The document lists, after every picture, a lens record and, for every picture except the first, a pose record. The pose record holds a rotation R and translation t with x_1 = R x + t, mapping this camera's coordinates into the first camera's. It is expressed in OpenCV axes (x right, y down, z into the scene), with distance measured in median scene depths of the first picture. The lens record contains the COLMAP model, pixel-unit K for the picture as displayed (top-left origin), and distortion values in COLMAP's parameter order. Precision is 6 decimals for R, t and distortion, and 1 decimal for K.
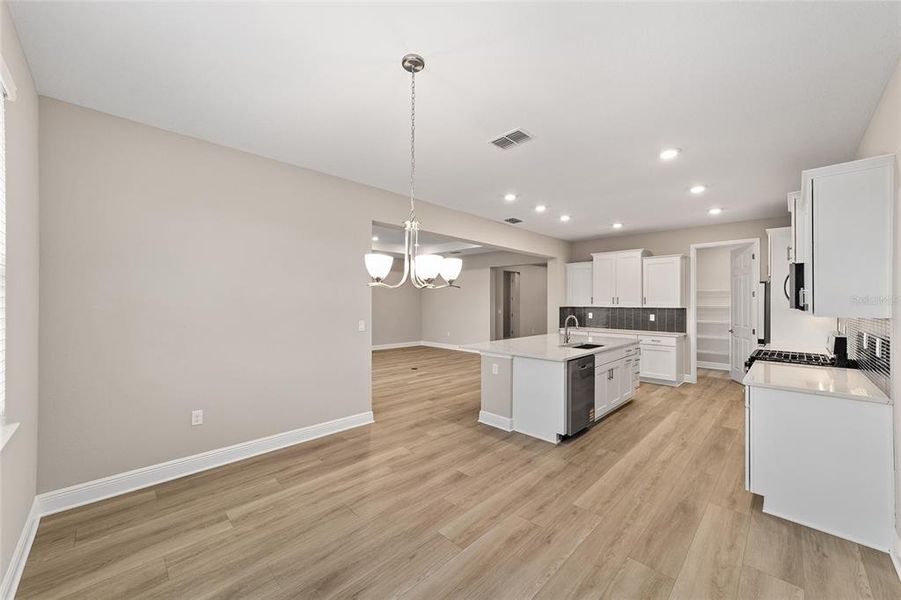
lens RADIAL K [[342.1, 0, 446.1], [0, 342.1, 302.0], [0, 0, 1]] dist [0.000377, -0.000046]
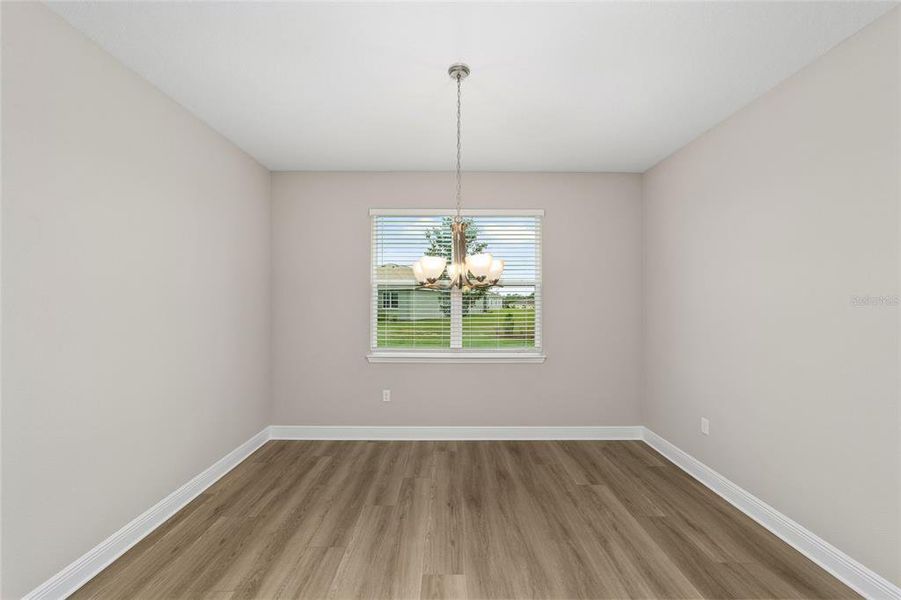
lens RADIAL K [[342.1, 0, 445.5], [0, 342.1, 299.8], [0, 0, 1]] dist [0.000377, -0.000046]
pose [[-0.702211, -0.009958, -0.711899, 0.547815], [-0.005039, 0.999947, -0.009017, 0.001096], [0.711951, -0.002745, -0.702224, 1.391300]]
